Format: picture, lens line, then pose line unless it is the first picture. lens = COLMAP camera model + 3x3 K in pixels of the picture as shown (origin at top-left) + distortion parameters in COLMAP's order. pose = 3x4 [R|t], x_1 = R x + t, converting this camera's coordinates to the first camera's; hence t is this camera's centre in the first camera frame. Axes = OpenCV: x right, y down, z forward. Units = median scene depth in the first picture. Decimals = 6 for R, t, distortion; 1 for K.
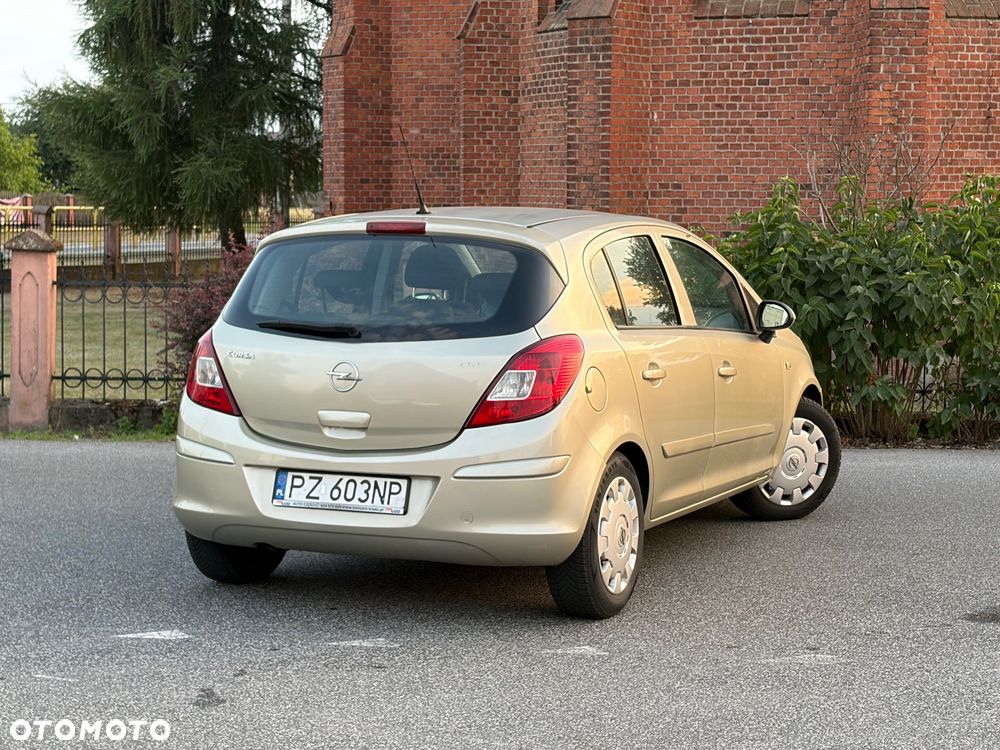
lens RADIAL K [[2031.5, 0, 509.3], [0, 2031.5, 375.9], [0, 0, 1]] dist [0.255243, -1.002244]
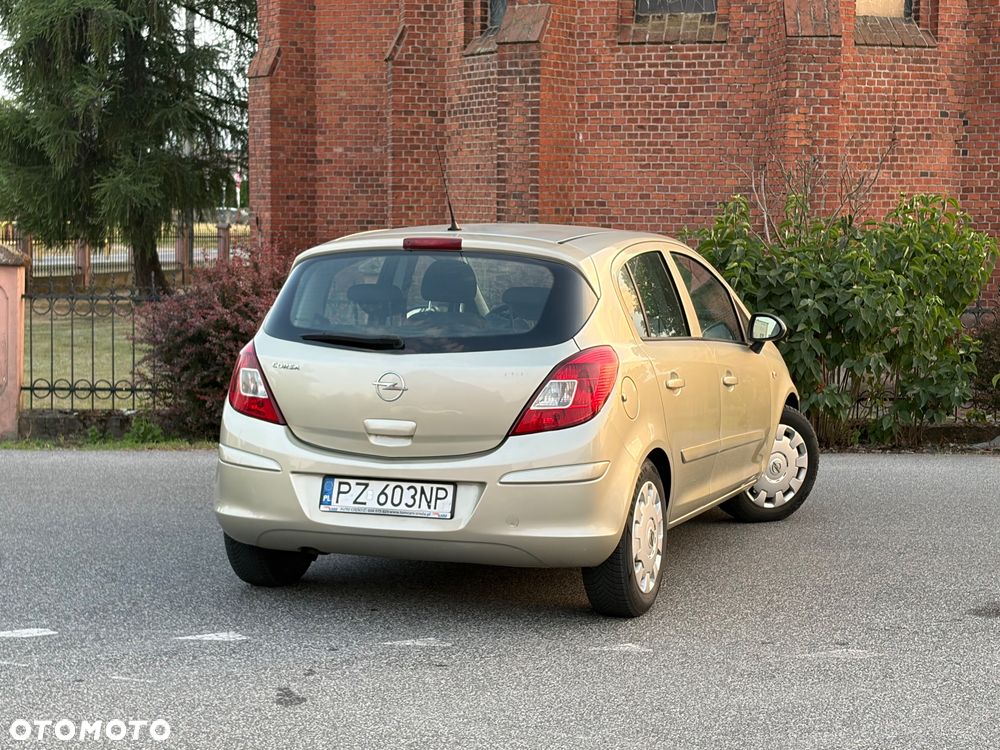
lens RADIAL K [[1949.7, 0, 500.9], [0, 1949.7, 378.0], [0, 0, 1]] dist [0.271350, -1.192020]
pose [[0.998231, -0.002820, 0.059380, -0.029880], [0.003020, 0.999990, -0.003289, -0.000244], [-0.059370, 0.003463, 0.998230, -0.000405]]
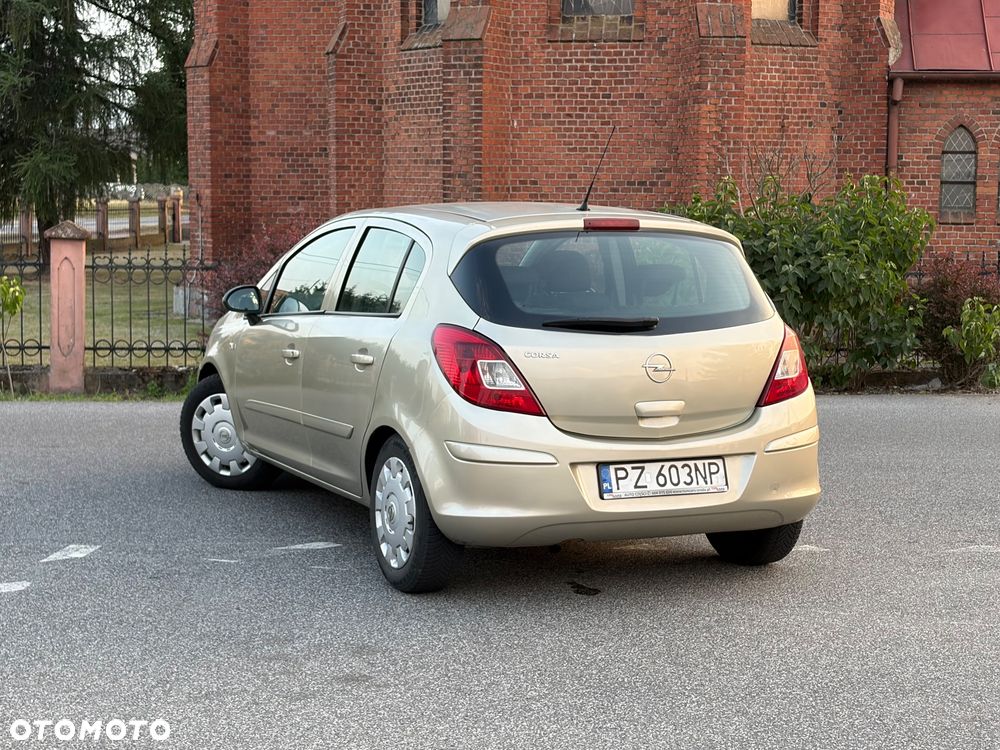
lens RADIAL K [[1781.8, 0, 495.5], [0, 1781.8, 374.7], [0, 0, 1]] dist [0.257023, -0.999731]
pose [[0.985937, -0.016789, 0.166272, -0.117780], [0.014028, 0.999744, 0.017762, 0.000561], [-0.166527, -0.015179, 0.985920, -0.029923]]
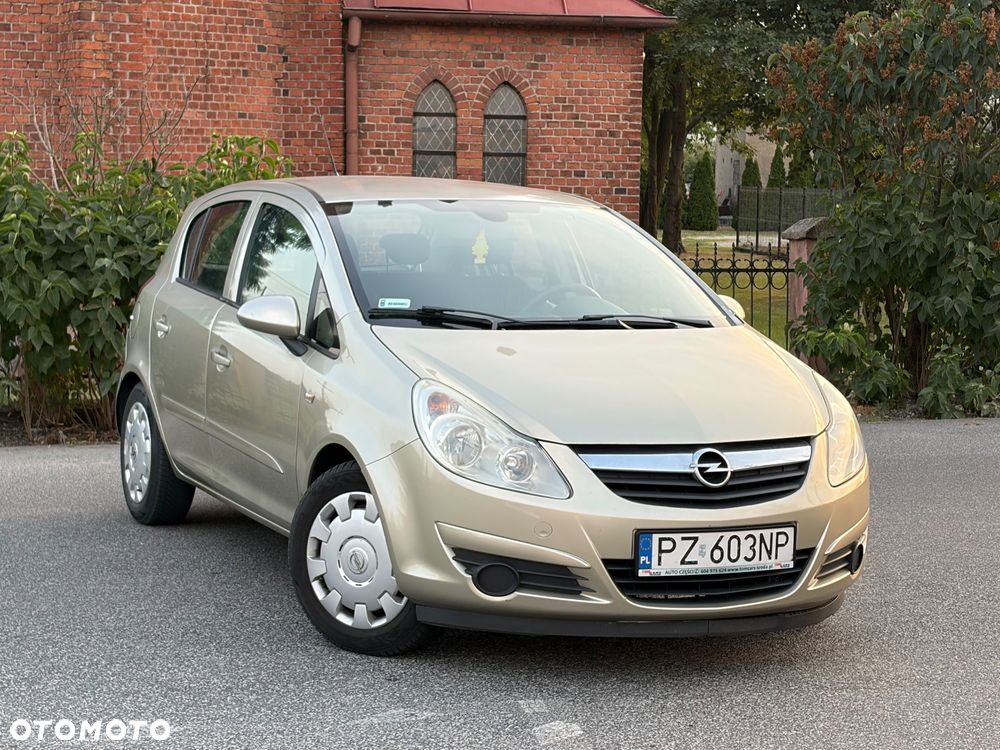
lens RADIAL K [[2093.6, 0, 502.5], [0, 2093.6, 374.6], [0, 0, 1]] dist [0.246517, -0.916050]
pose [[0.925394, -0.030964, 0.377739, -0.009056], [0.025961, 0.999495, 0.018332, -0.004001], [-0.378116, -0.007158, 0.925731, 0.062329]]
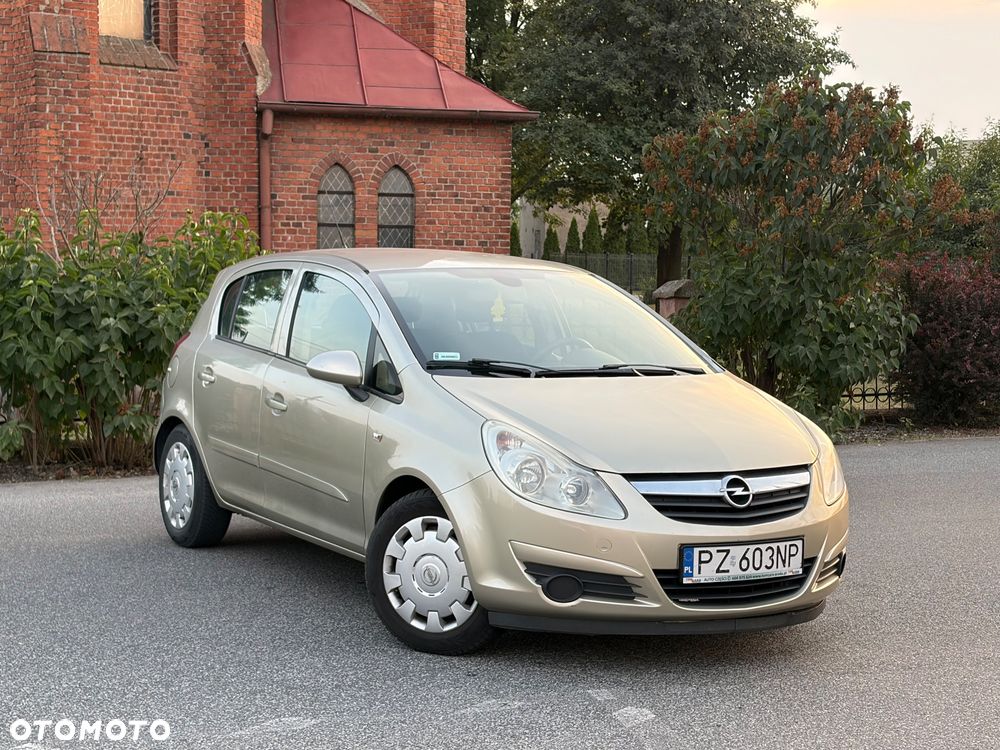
lens RADIAL K [[1781.8, 0, 495.5], [0, 1781.8, 374.7], [0, 0, 1]] dist [0.257023, -0.999731]
pose [[0.884447, -0.031625, 0.465568, -0.047959], [0.035296, 0.999377, 0.000833, -0.006175], [-0.465304, 0.015696, 0.885012, 0.075928]]
